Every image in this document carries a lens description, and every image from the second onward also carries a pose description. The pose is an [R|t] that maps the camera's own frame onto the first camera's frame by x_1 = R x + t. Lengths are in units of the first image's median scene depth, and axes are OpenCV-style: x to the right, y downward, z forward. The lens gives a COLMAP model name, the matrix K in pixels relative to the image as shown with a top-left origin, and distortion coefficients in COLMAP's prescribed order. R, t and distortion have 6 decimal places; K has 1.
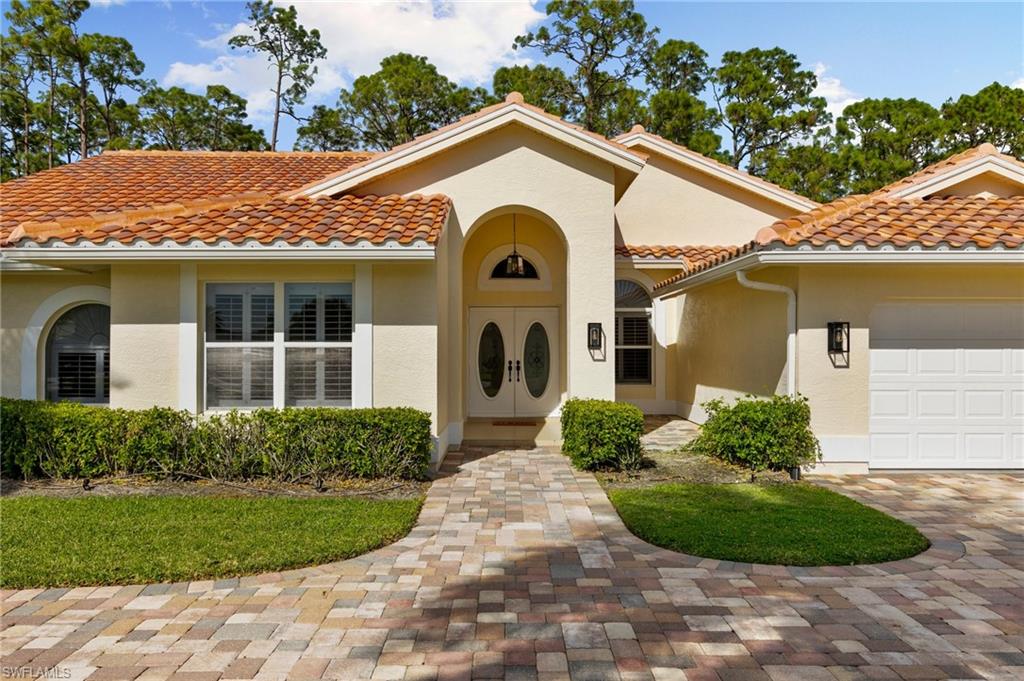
lens RADIAL K [[751.7, 0, 511.6], [0, 751.7, 337.6], [0, 0, 1]] dist [0.001342, 0.002955]
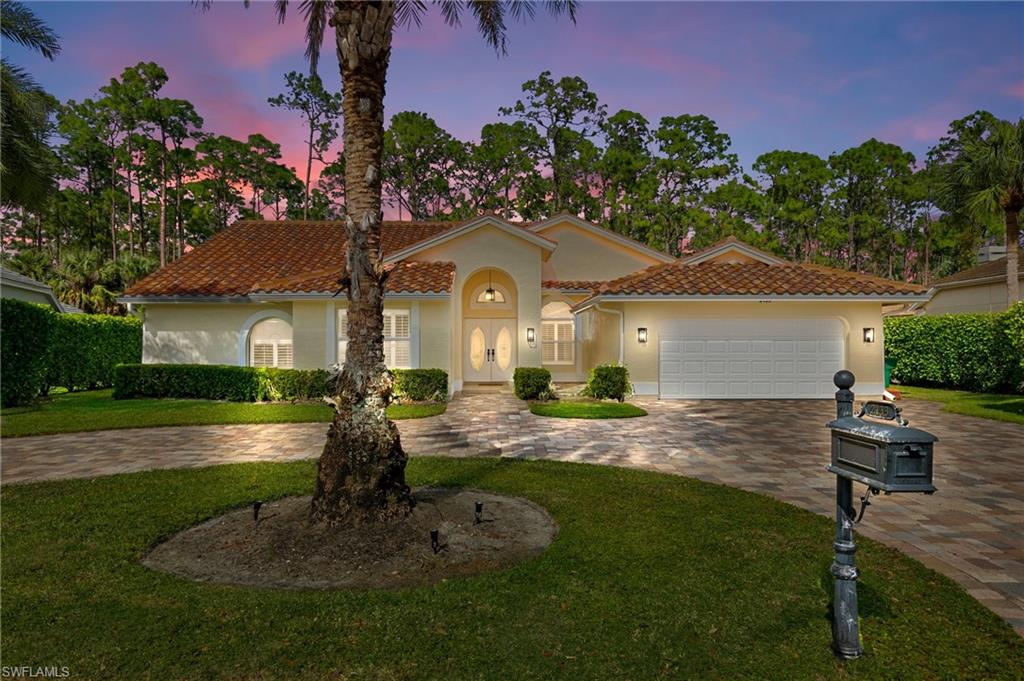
lens RADIAL K [[684.5, 0, 512.0], [0, 684.5, 340.5], [0, 0, 1]] dist [0.000115, 0.041667]
pose [[0.999814, 0.002118, 0.019173, 0.007023], [-0.002127, 0.999998, 0.000452, 0.002556], [-0.019172, -0.000493, 0.999816, -0.186896]]
